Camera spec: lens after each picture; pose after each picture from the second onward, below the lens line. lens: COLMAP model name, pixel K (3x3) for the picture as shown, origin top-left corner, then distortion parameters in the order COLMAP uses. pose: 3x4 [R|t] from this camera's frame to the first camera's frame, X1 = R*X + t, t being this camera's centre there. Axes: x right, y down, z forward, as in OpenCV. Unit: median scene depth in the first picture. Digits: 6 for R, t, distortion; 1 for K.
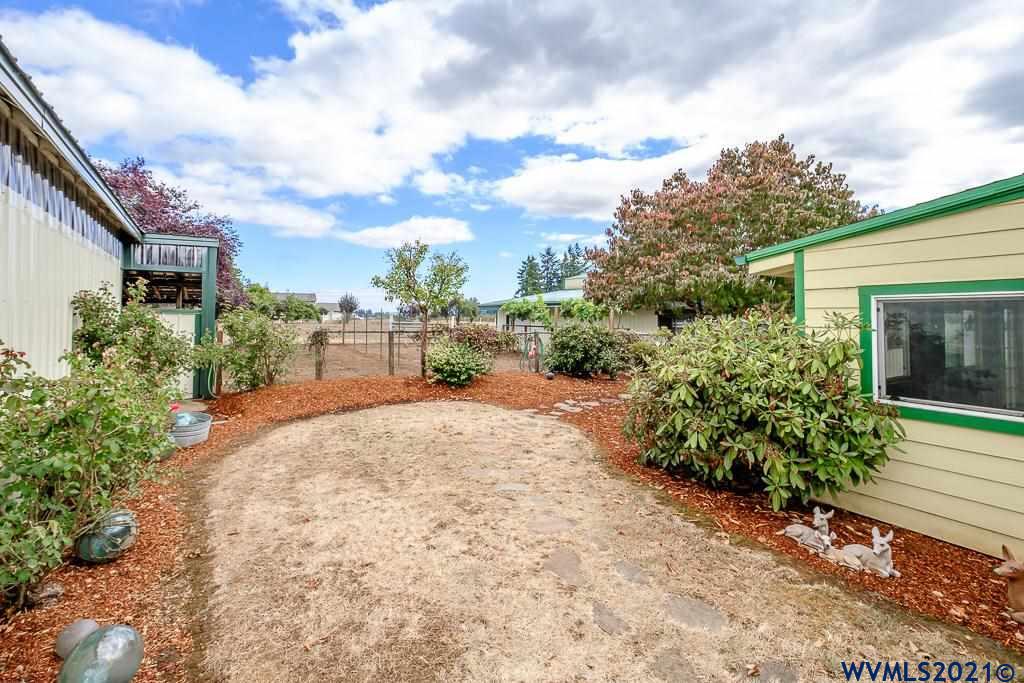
lens RADIAL K [[423.5, 0, 512.0], [0, 423.5, 341.5], [0, 0, 1]] dist [0.000808, 0.000105]
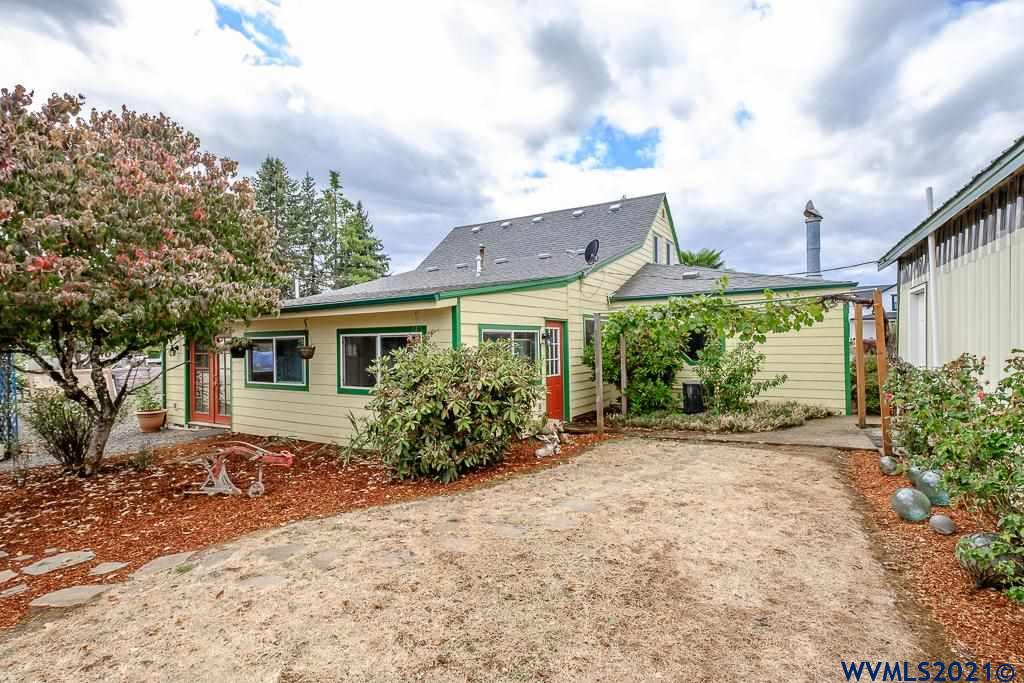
lens RADIAL K [[486.9, 0, 512.0], [0, 486.9, 341.5], [0, 0, 1]] dist [-0.001261, -0.000344]
pose [[-0.423605, 0.004782, 0.905834, -1.054378], [0.067631, 0.997362, 0.026362, -0.096136], [-0.903319, 0.072430, -0.422811, 1.688198]]
